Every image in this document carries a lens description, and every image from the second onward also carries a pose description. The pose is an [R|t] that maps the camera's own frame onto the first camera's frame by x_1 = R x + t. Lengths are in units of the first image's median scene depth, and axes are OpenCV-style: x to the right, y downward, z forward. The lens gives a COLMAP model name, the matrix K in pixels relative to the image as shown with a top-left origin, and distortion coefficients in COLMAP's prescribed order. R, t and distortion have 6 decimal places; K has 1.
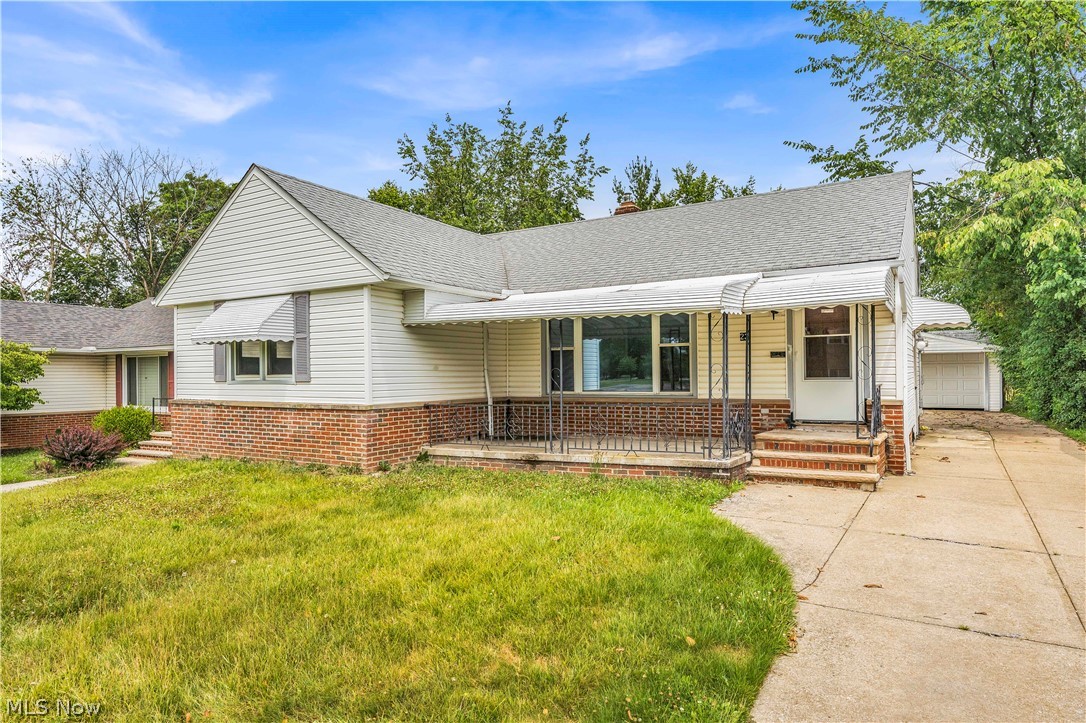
lens RADIAL K [[667.4, 0, 542.4], [0, 667.4, 366.6], [0, 0, 1]] dist [0.001146, 0.000272]
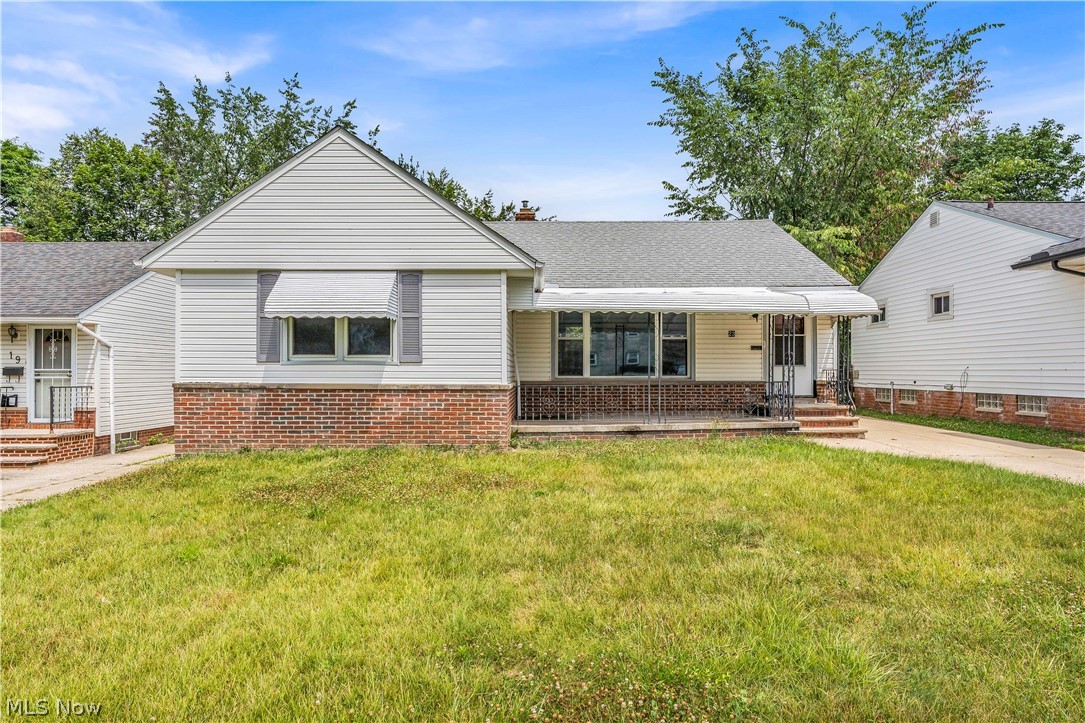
lens RADIAL K [[666.8, 0, 539.0], [0, 666.8, 362.6], [0, 0, 1]] dist [0.001146, 0.000272]
pose [[0.853141, 0.016062, 0.521433, -0.673437], [-0.014534, 0.999870, -0.007020, 0.025917], [-0.521478, -0.001590, 0.853263, 0.068475]]
